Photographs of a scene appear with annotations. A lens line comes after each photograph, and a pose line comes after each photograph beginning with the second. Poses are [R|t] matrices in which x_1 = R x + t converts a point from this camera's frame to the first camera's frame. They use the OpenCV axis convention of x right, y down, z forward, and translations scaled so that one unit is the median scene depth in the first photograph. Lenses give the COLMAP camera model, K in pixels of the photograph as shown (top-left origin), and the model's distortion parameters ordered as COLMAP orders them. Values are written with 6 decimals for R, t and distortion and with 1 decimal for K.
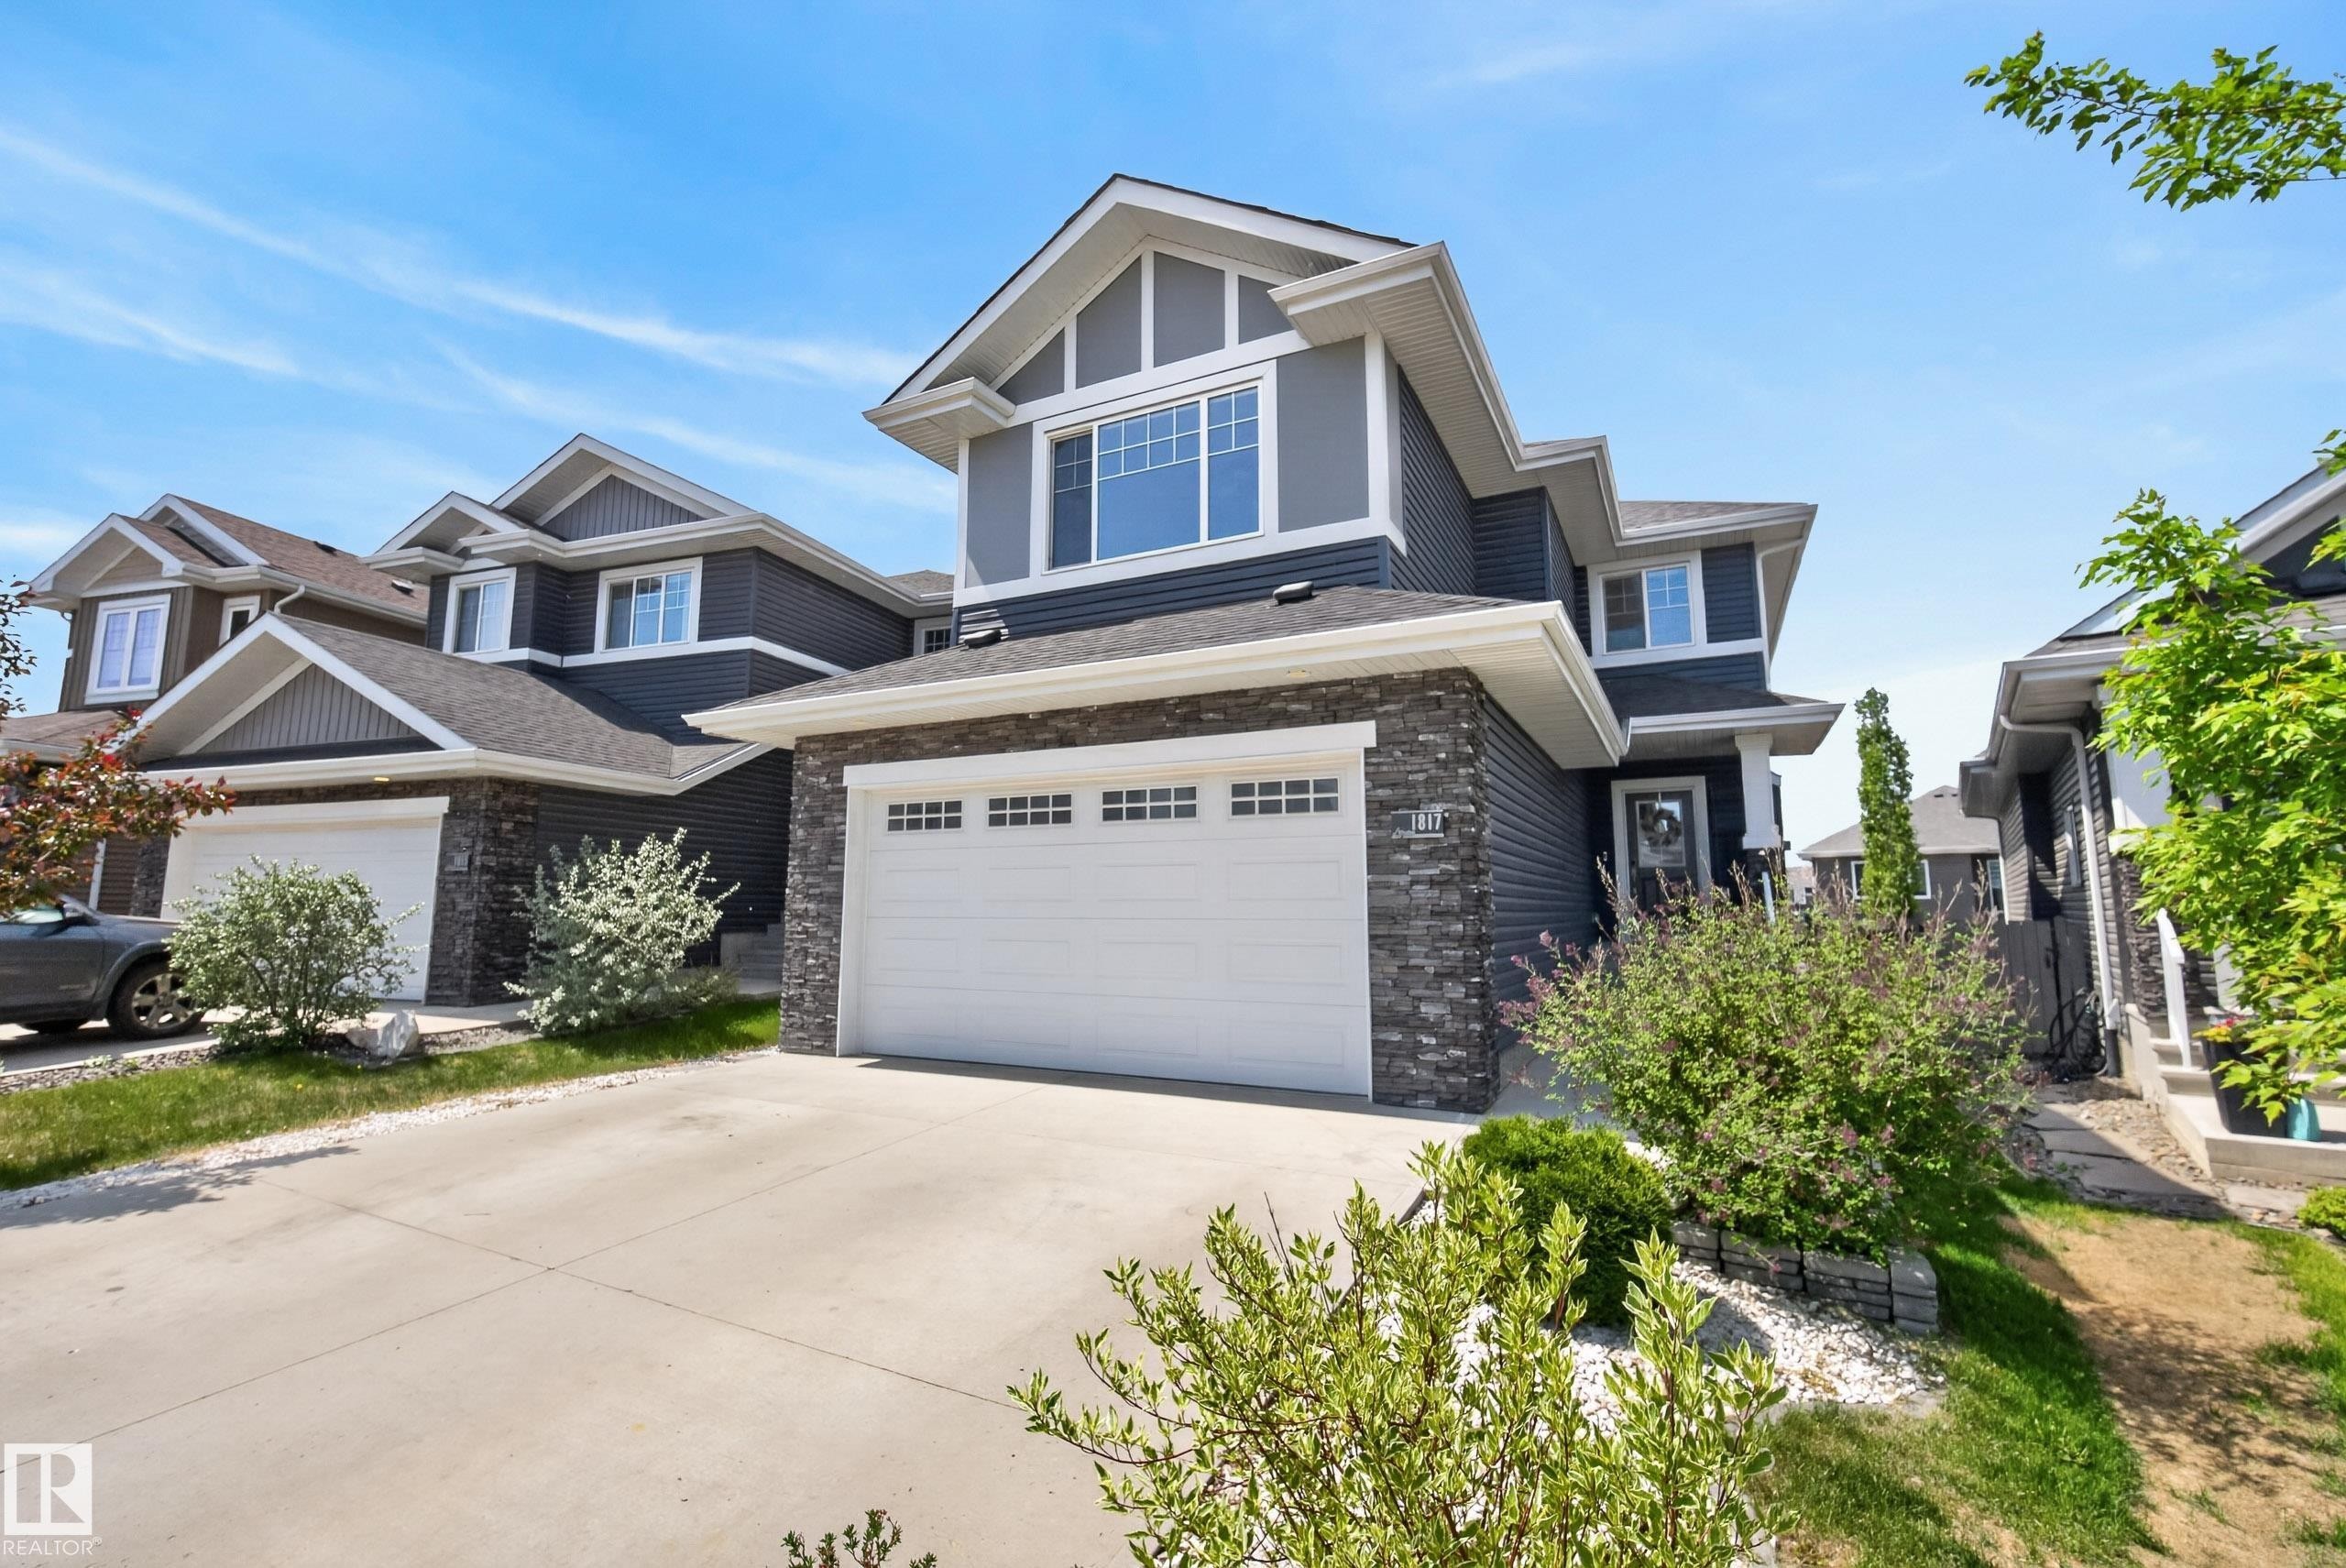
lens RADIAL K [[1018.3, 0, 1184.5], [0, 1018.3, 776.5], [0, 0, 1]] dist [-0.016658, 0.004815]
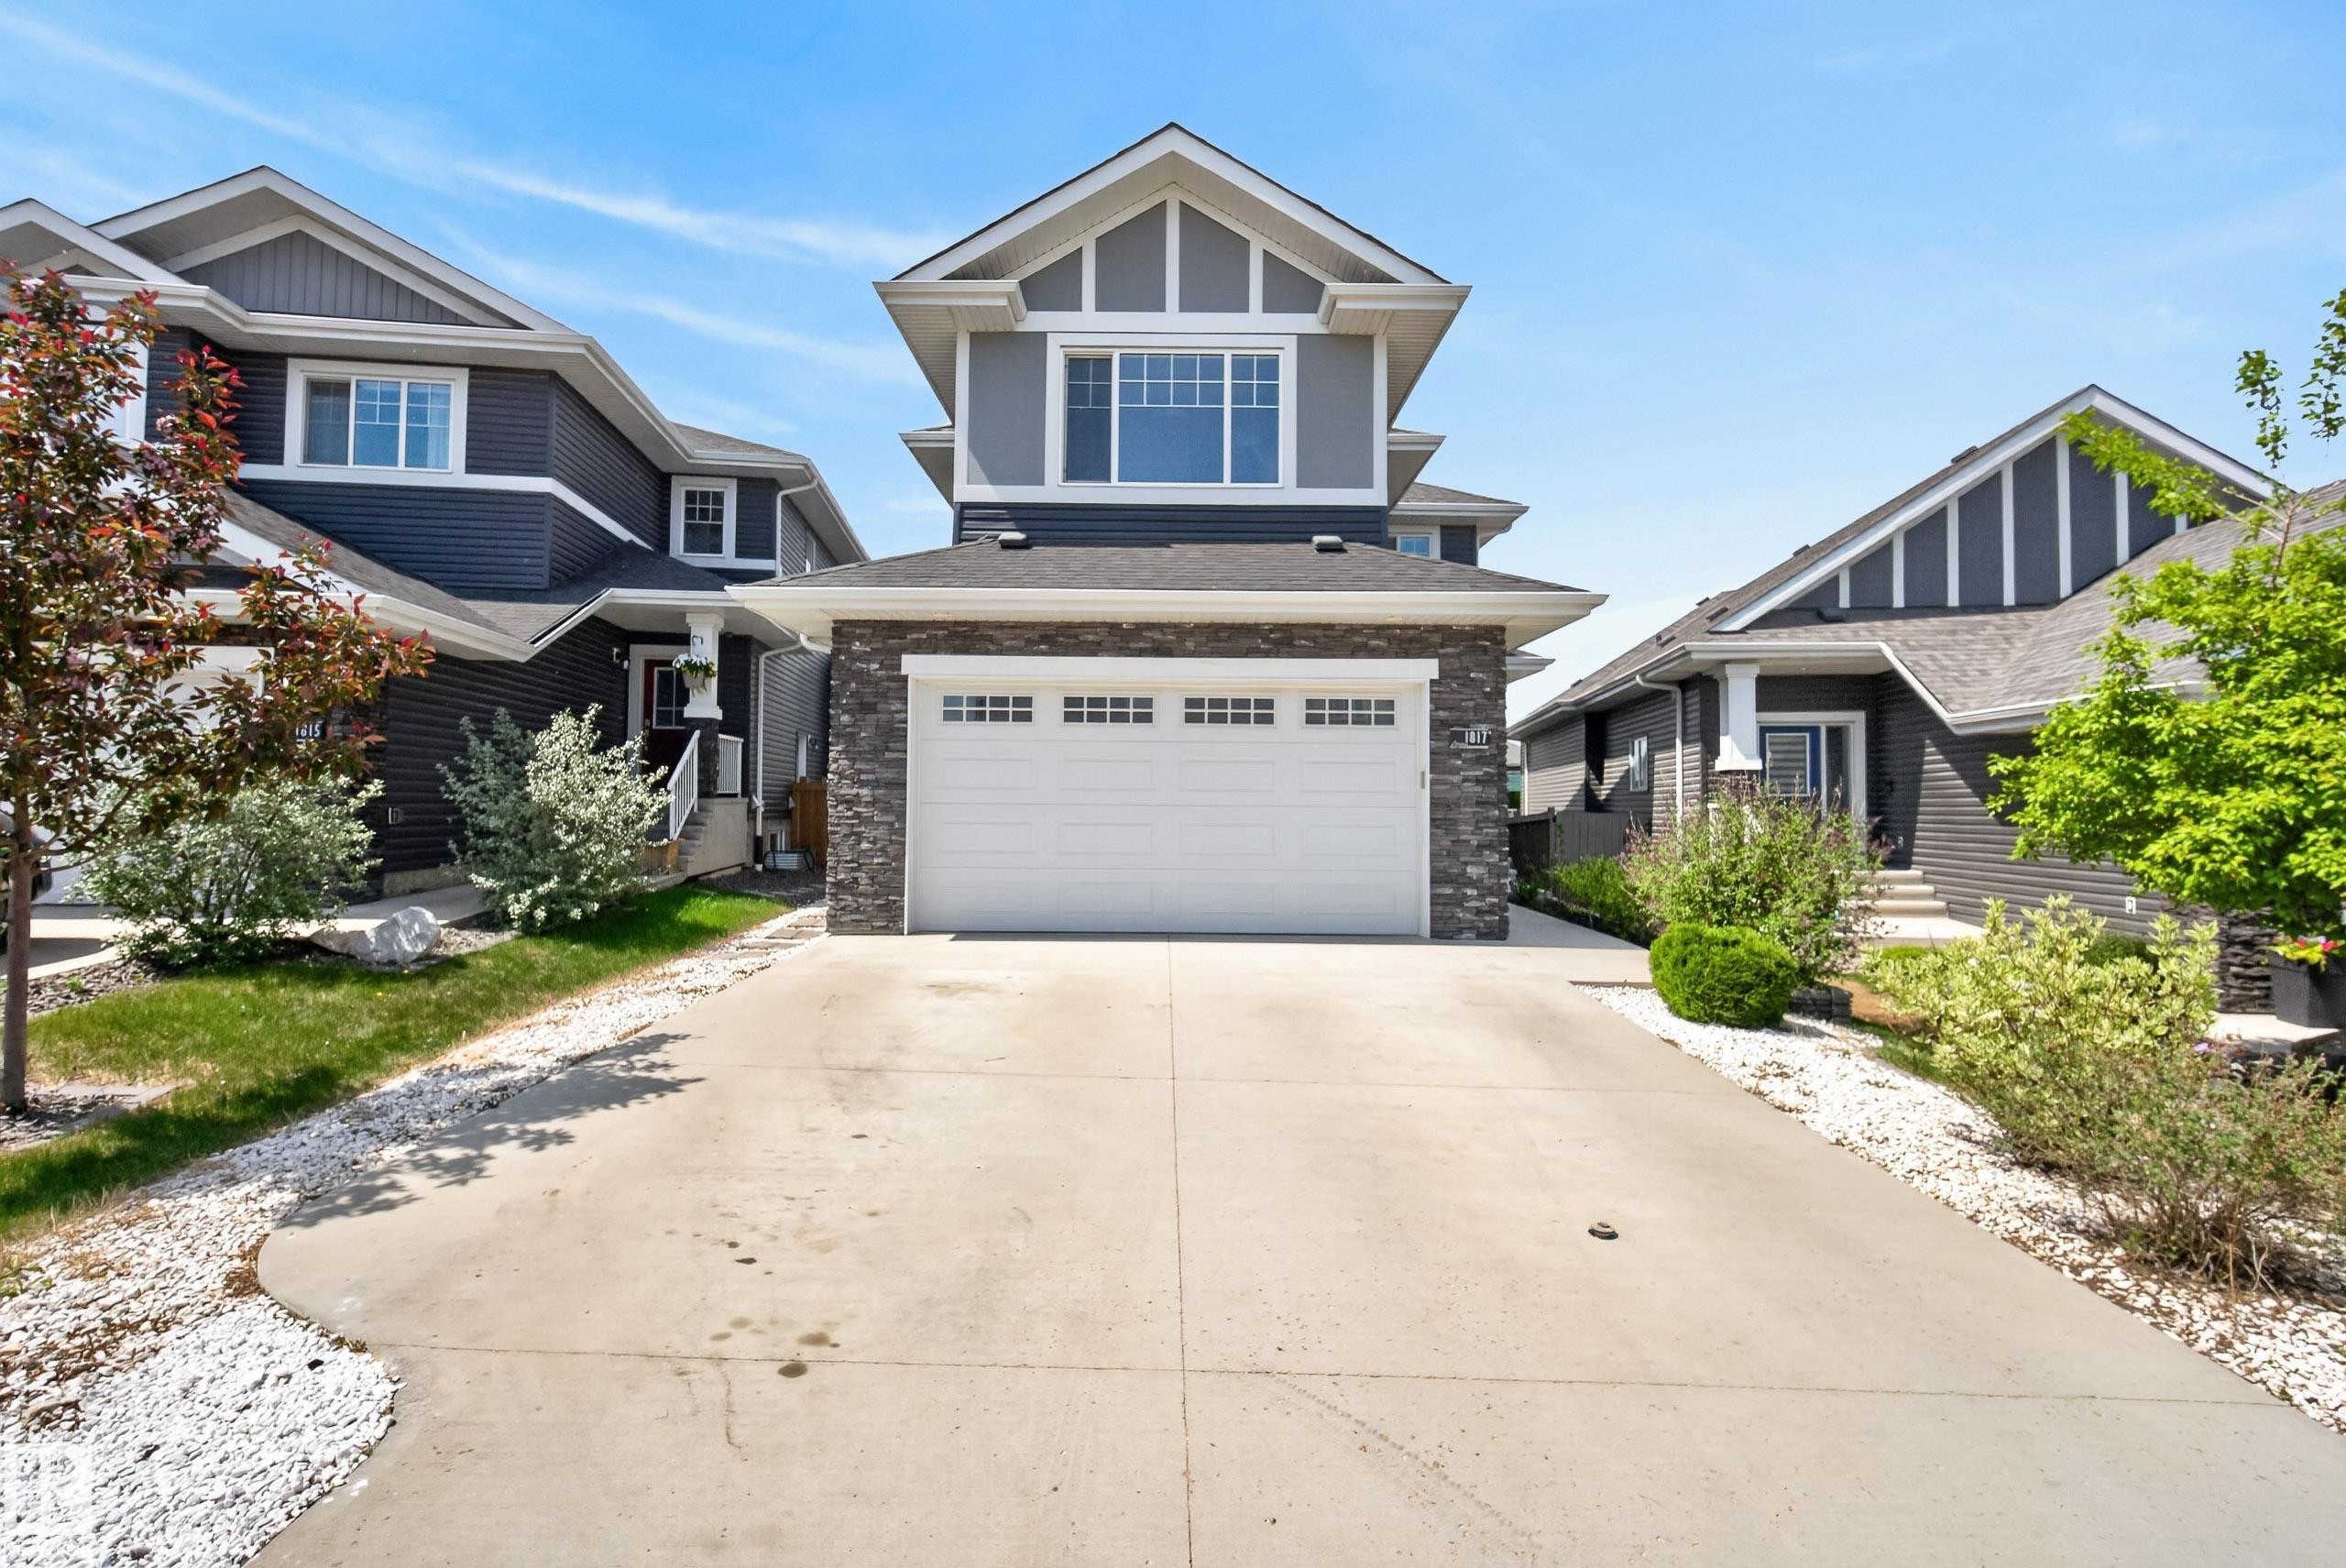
lens RADIAL K [[1018.3, 0, 1177.5], [0, 1018.3, 771.5], [0, 0, 1]] dist [-0.016658, 0.004815]
pose [[0.891725, 0.022687, 0.452009, -0.545909], [-0.067523, 0.994234, 0.083308, 0.002522], [-0.447512, -0.104808, 0.888115, -0.034469]]
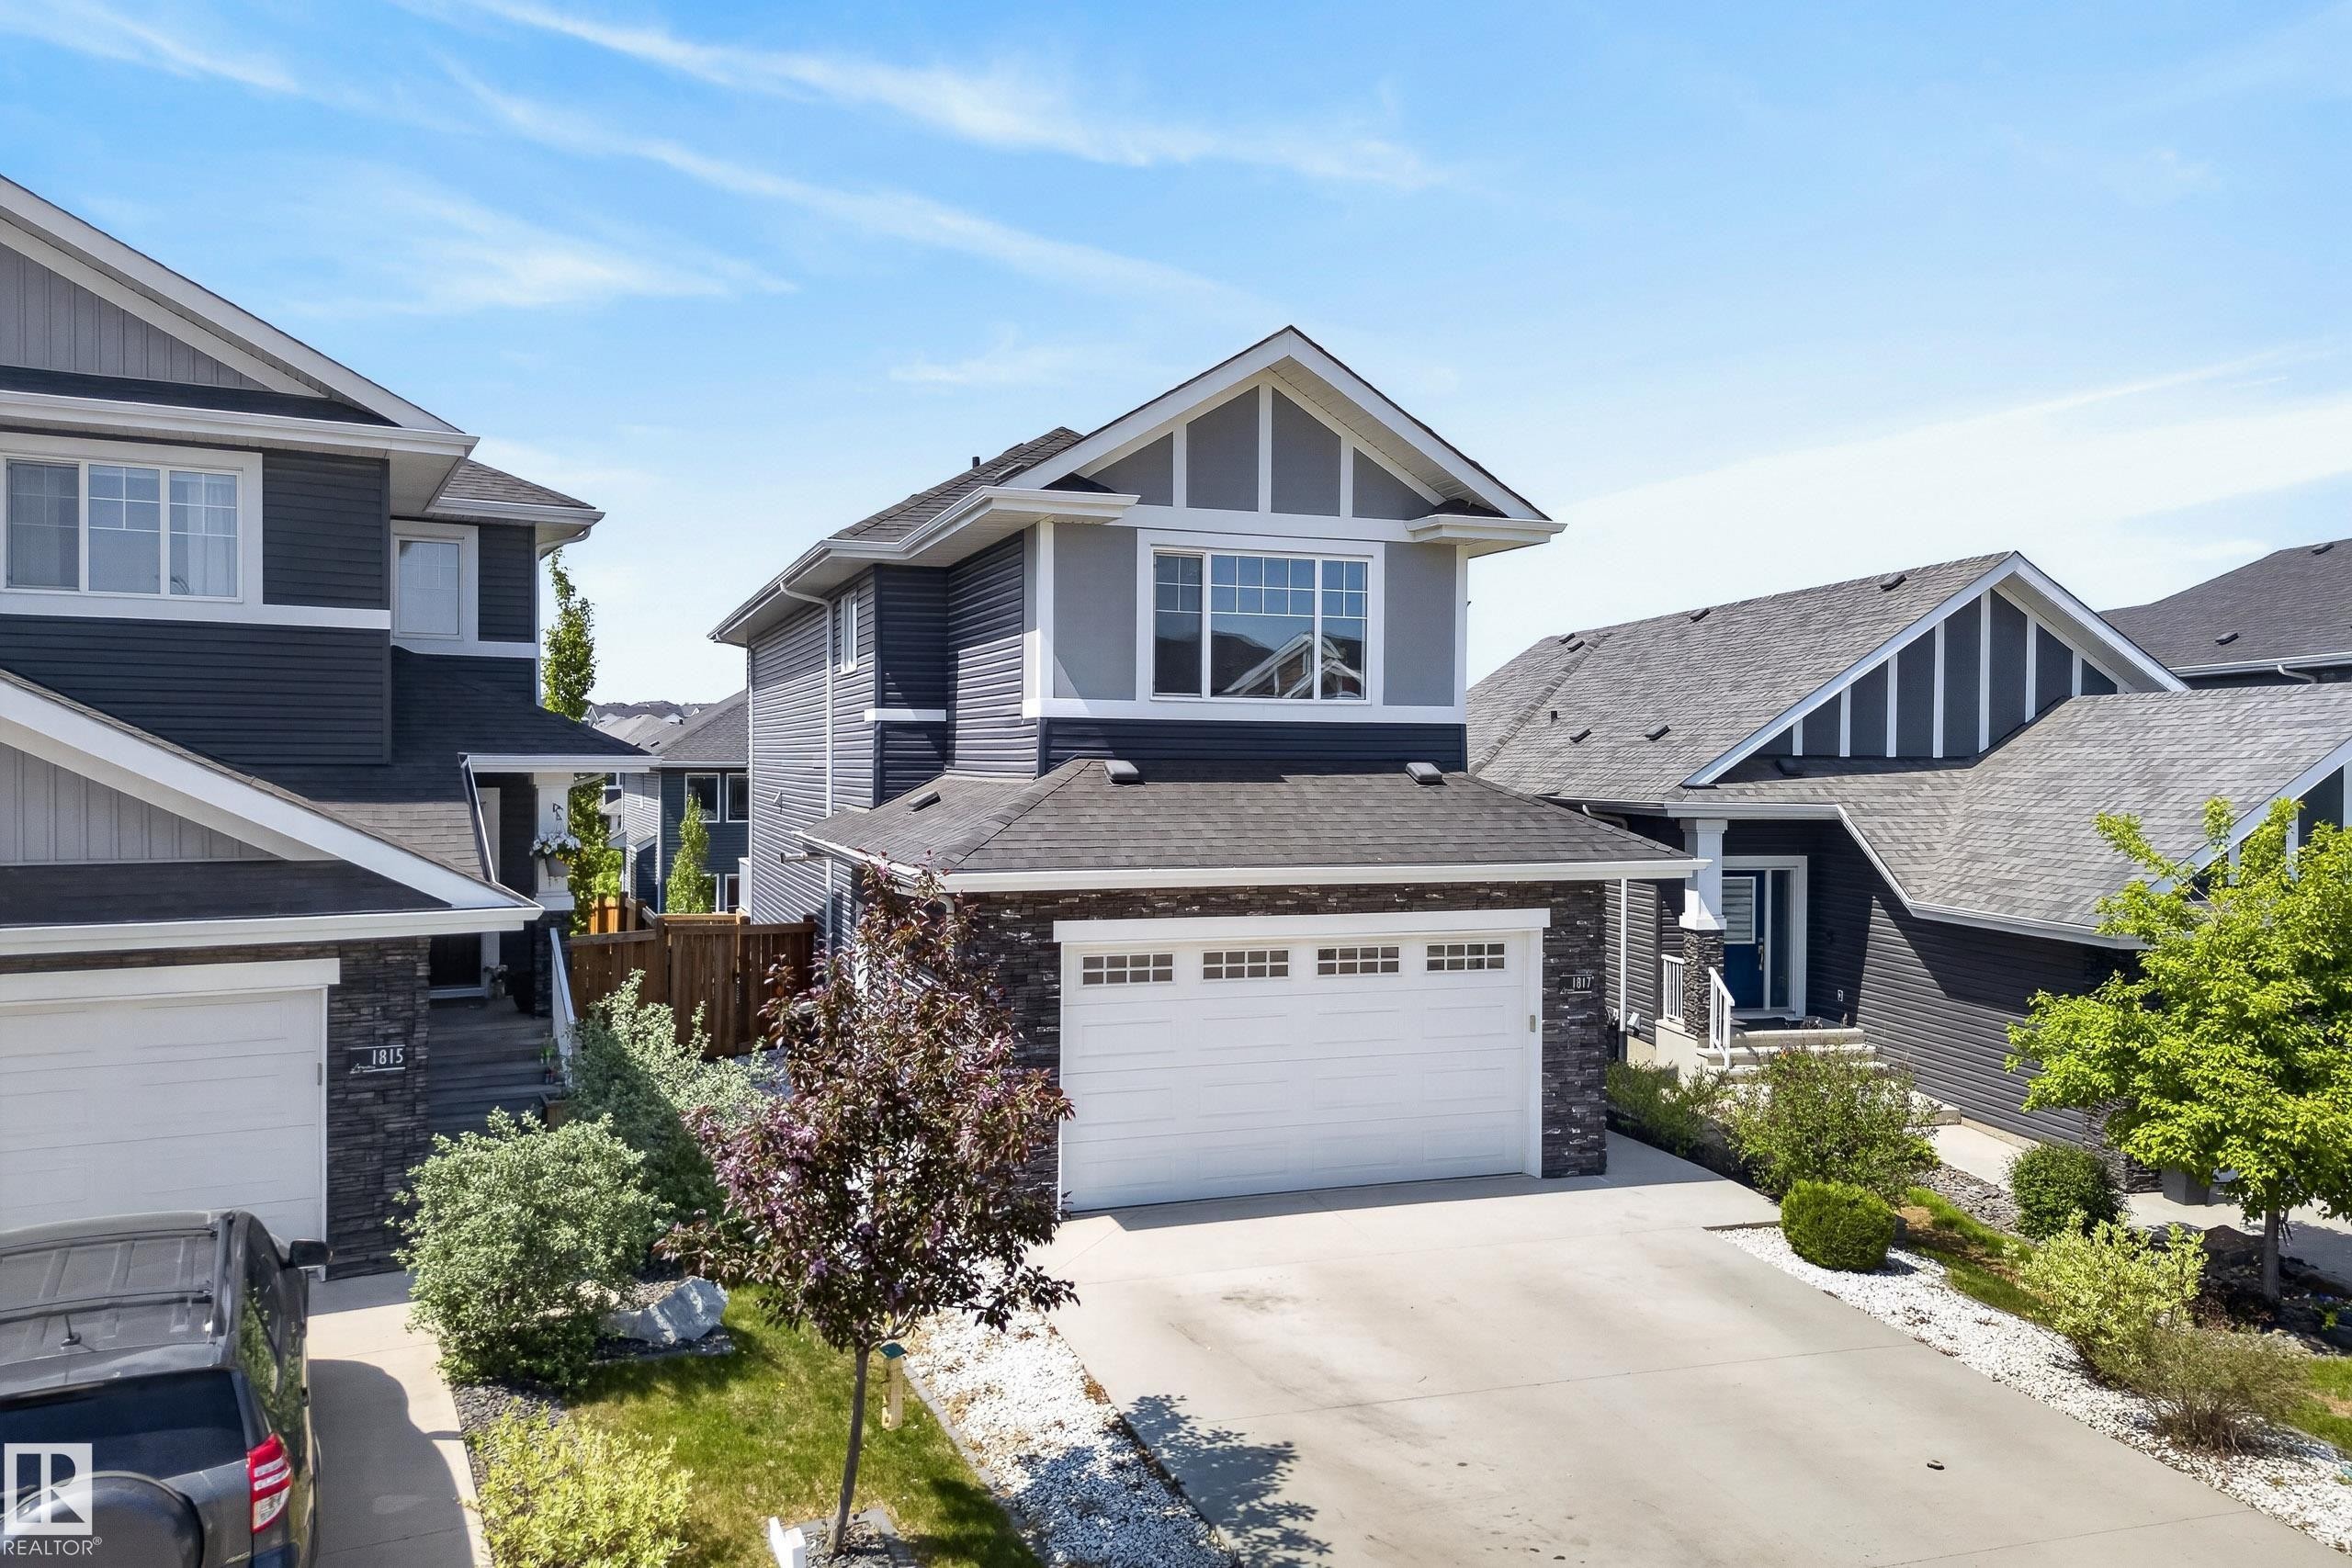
lens RADIAL K [[1645.7, 0, 1181.1], [0, 1645.7, 754.0], [0, 0, 1]] dist [0.064331, -0.052534]
pose [[0.685466, 0.008691, 0.728053, -1.372099], [-0.103366, 0.990963, 0.085490, -0.308314], [-0.720730, -0.133857, 0.680169, -0.107446]]
